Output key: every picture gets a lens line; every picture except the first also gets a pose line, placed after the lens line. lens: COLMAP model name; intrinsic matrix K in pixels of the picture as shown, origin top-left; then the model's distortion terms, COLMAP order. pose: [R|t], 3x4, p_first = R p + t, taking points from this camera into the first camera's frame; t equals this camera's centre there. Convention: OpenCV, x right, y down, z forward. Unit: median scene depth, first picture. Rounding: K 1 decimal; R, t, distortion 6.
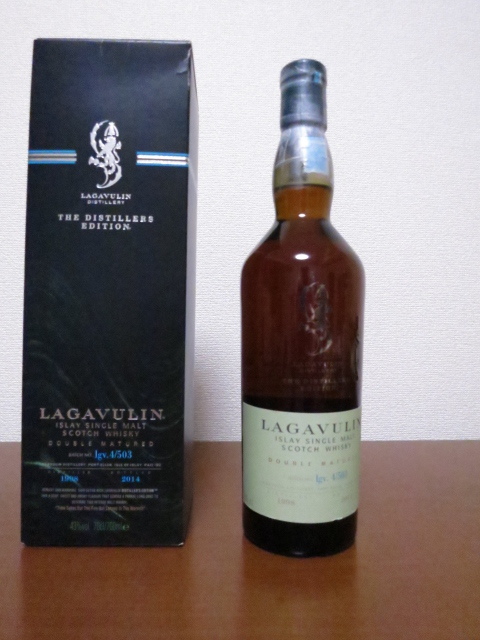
lens RADIAL K [[443.3, 0, 240.0], [0, 443.3, 320.0], [0, 0, 1]] dist [-0.070976, -0.001263]
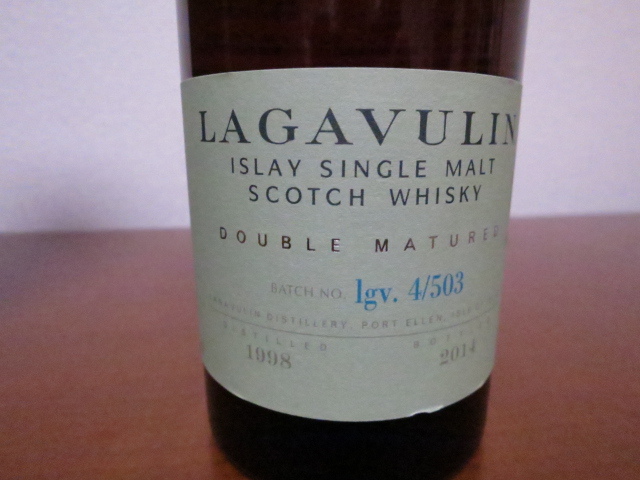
lens RADIAL K [[449.2, 0, 320.0], [0, 449.2, 240.0], [0, 0, 1]] dist [-0.030867, -0.000165]
pose [[0.992618, 0.012726, -0.120615, 0.184599], [0.015940, 0.972165, 0.233753, 0.249581], [0.120232, -0.233950, 0.964786, 0.694851]]
